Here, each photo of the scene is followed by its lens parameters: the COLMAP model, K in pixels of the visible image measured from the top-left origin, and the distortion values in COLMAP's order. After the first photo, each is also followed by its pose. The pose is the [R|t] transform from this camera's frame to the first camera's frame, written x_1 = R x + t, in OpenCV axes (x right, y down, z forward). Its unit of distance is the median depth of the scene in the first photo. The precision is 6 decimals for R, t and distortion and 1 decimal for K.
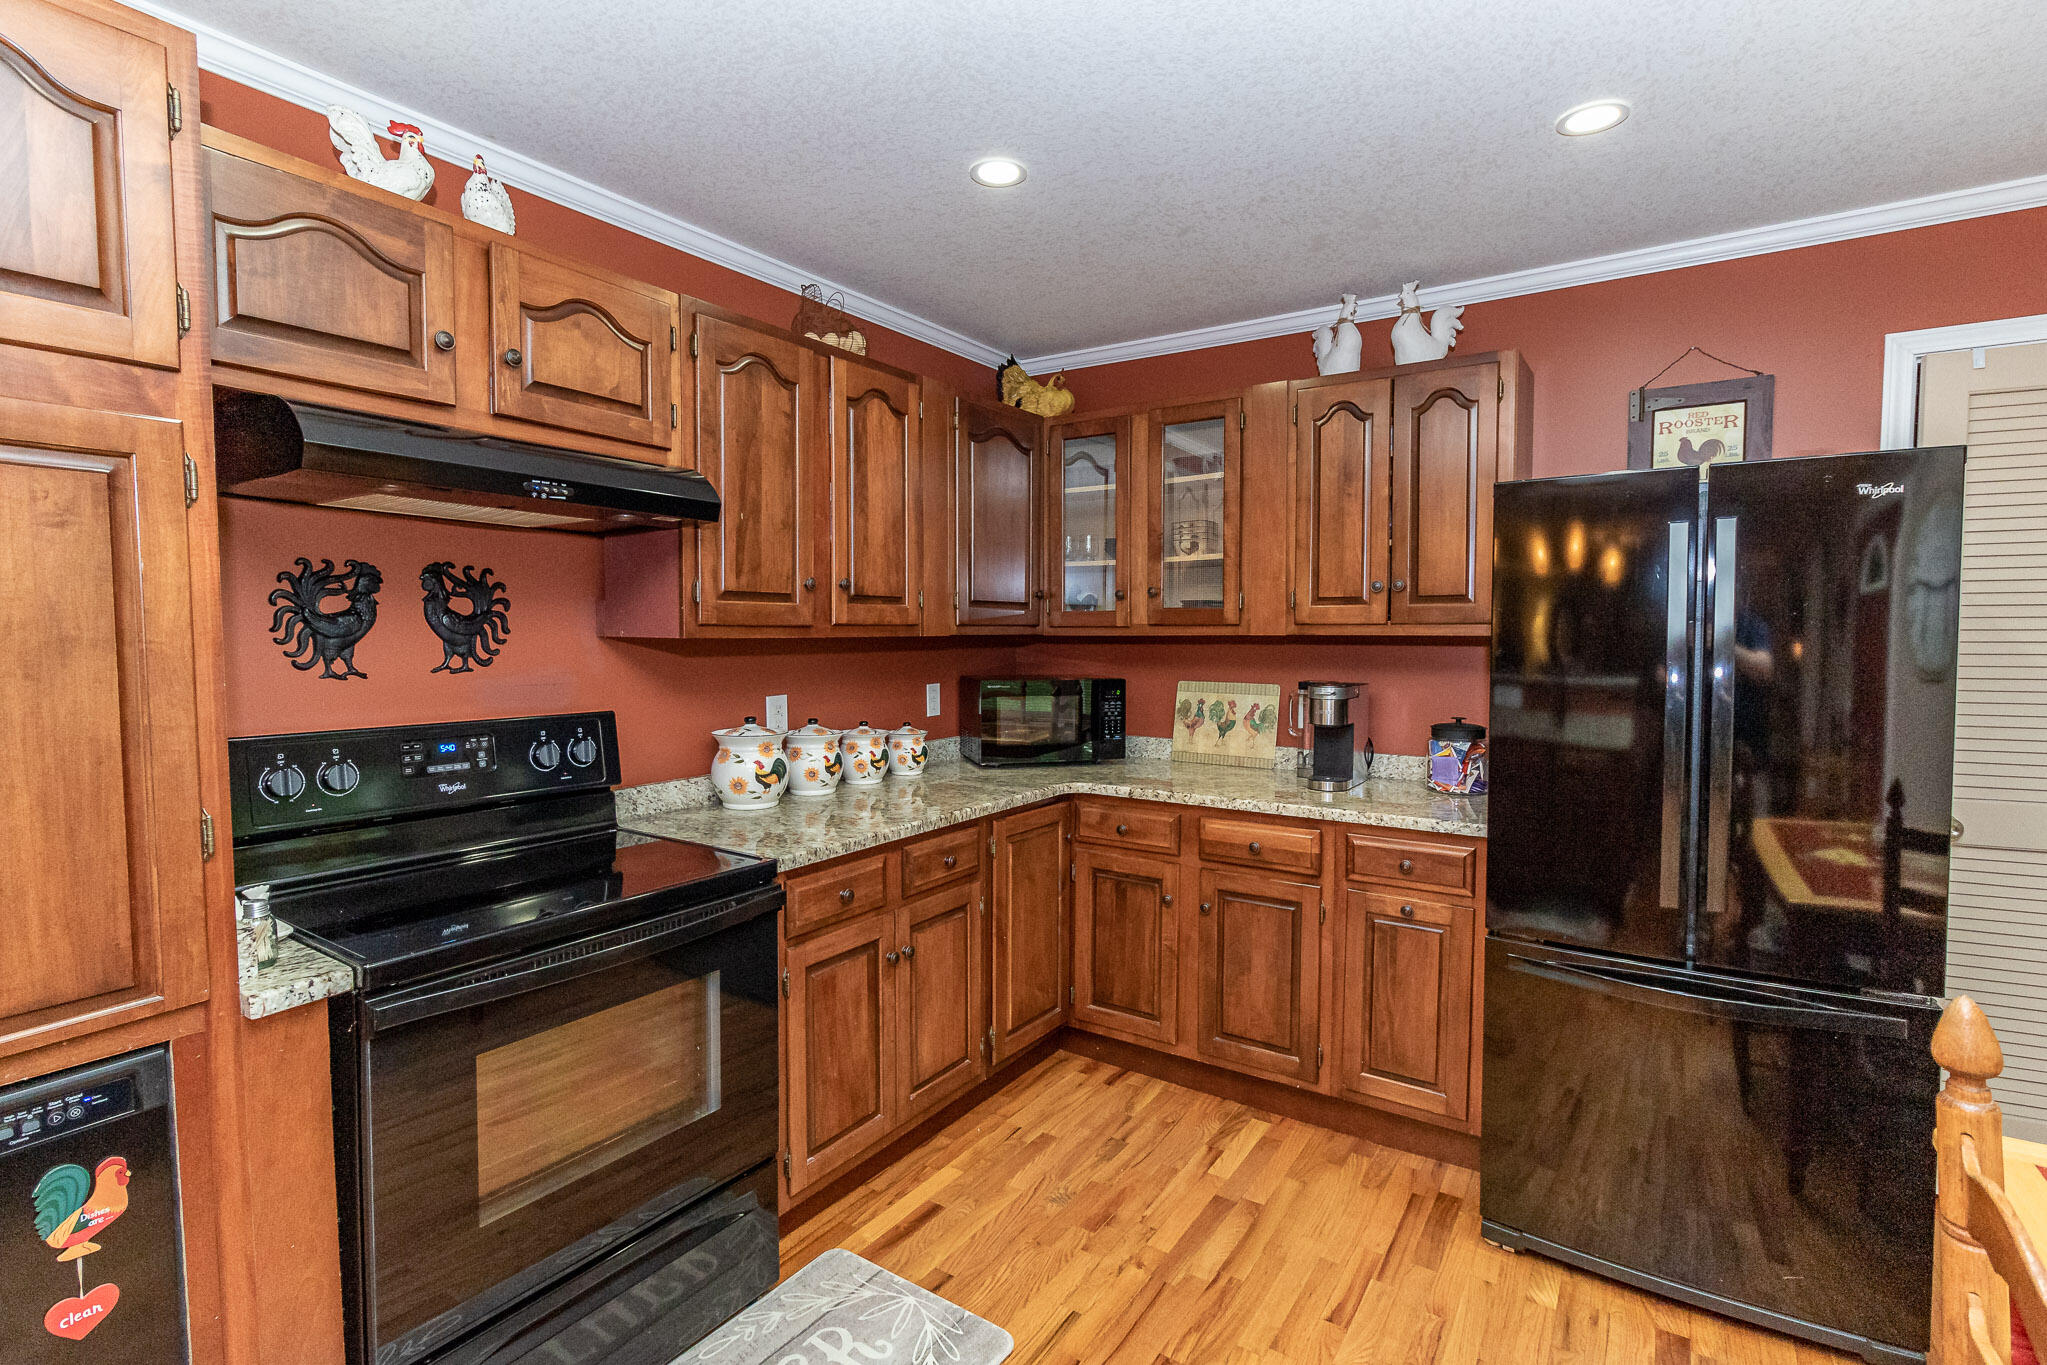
lens RADIAL K [[963.7, 0, 1021.1], [0, 963.7, 672.9], [0, 0, 1]] dist [0.004247, -0.002531]
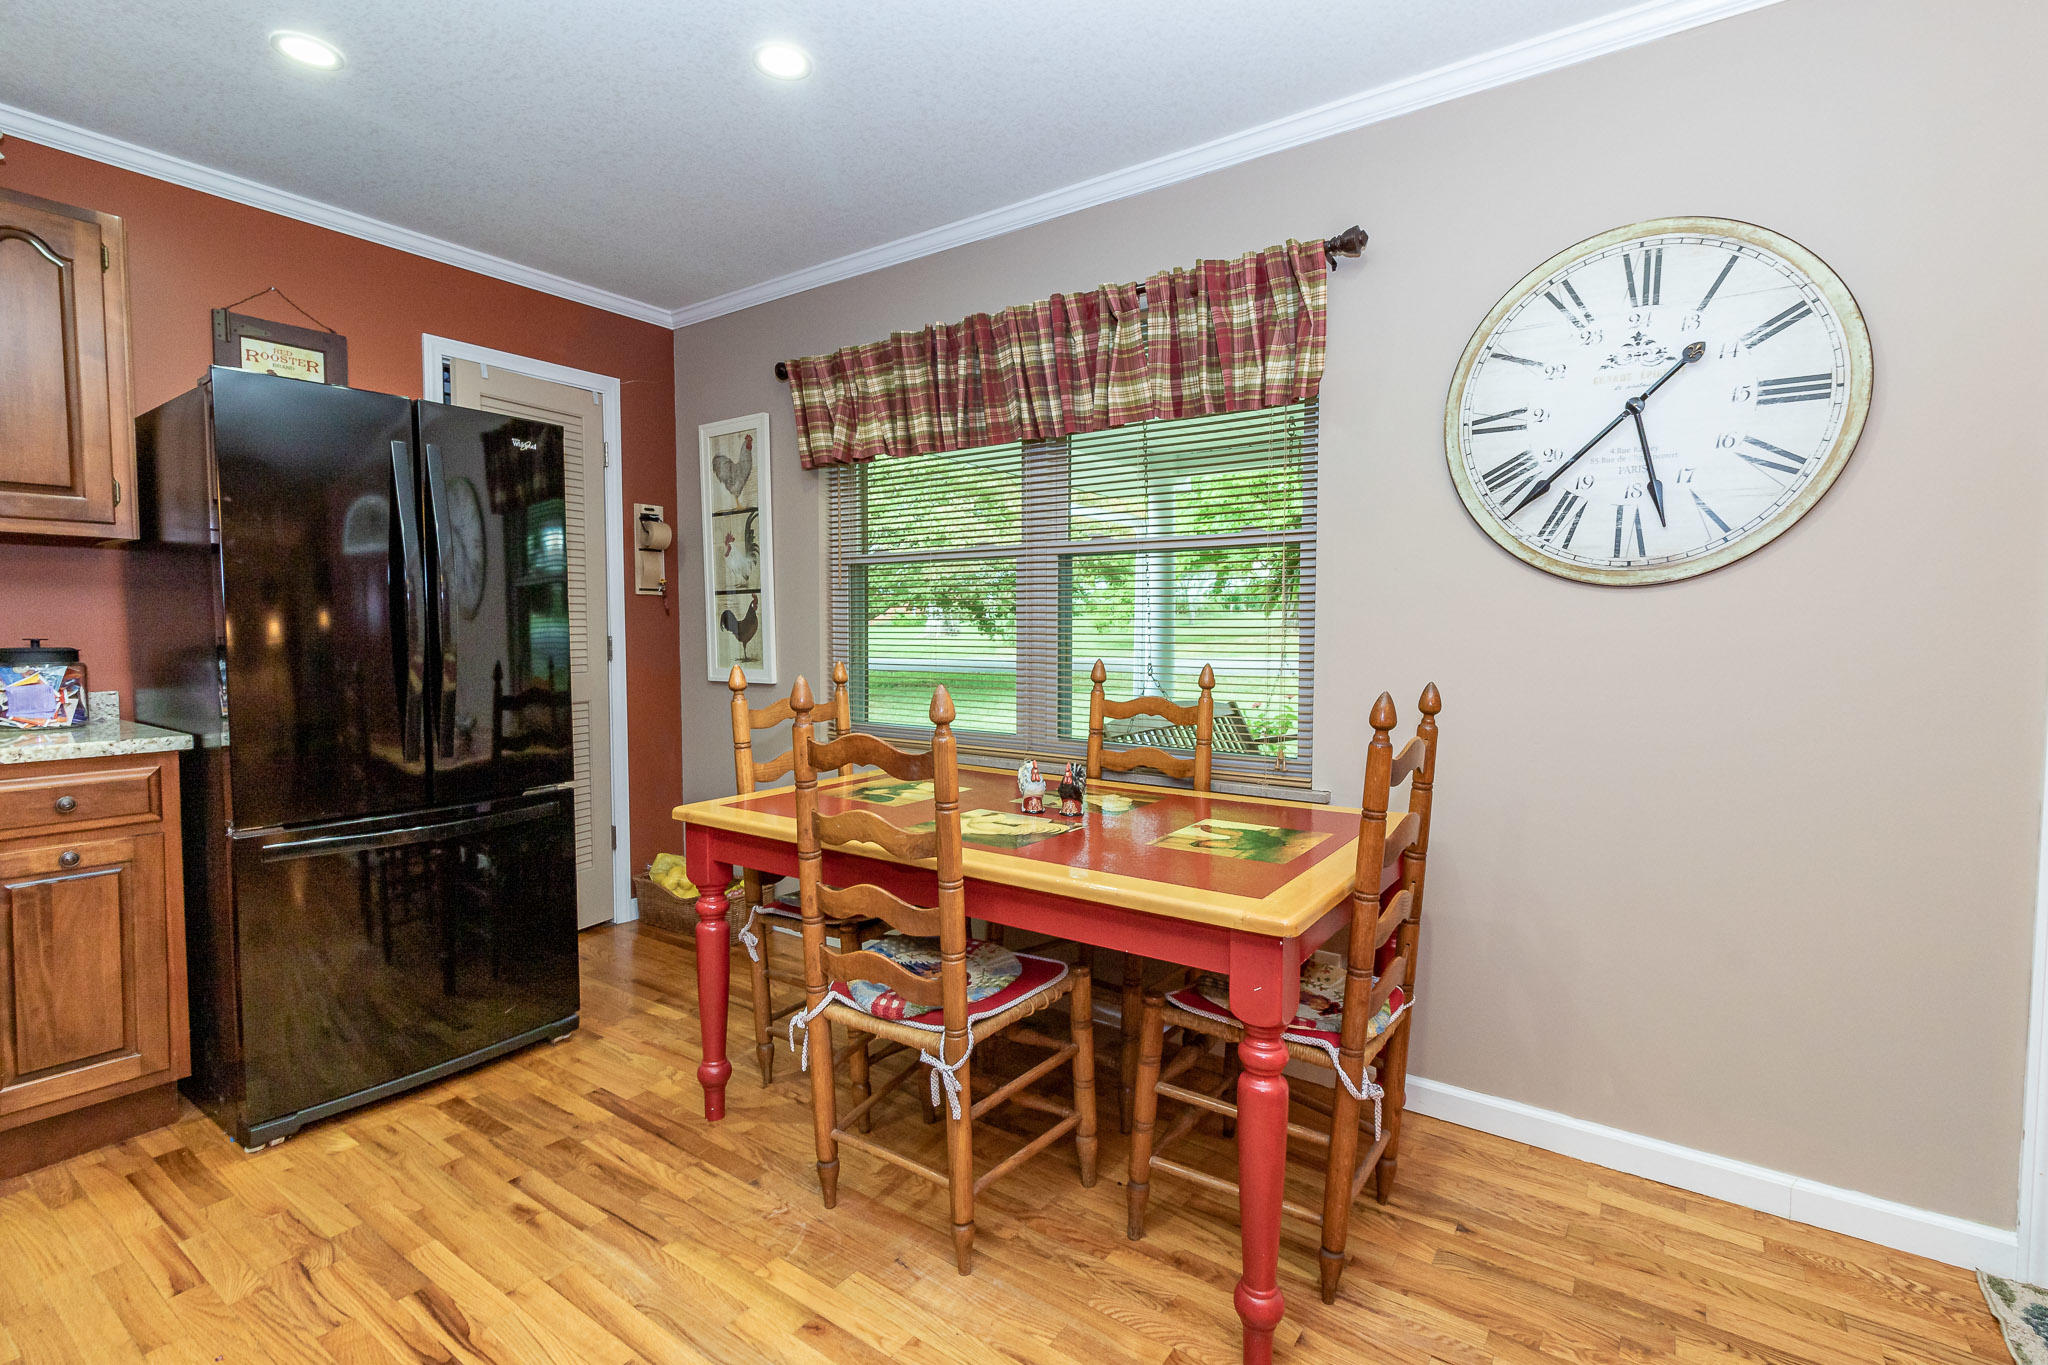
lens RADIAL K [[964.2, 0, 1026.9], [0, 964.2, 690.3], [0, 0, 1]] dist [0.004247, -0.002531]
pose [[0.021206, -0.054413, 0.998293, -0.407660], [0.045252, 0.997547, 0.053411, 0.097544], [-0.998751, 0.044042, 0.023616, 0.158267]]
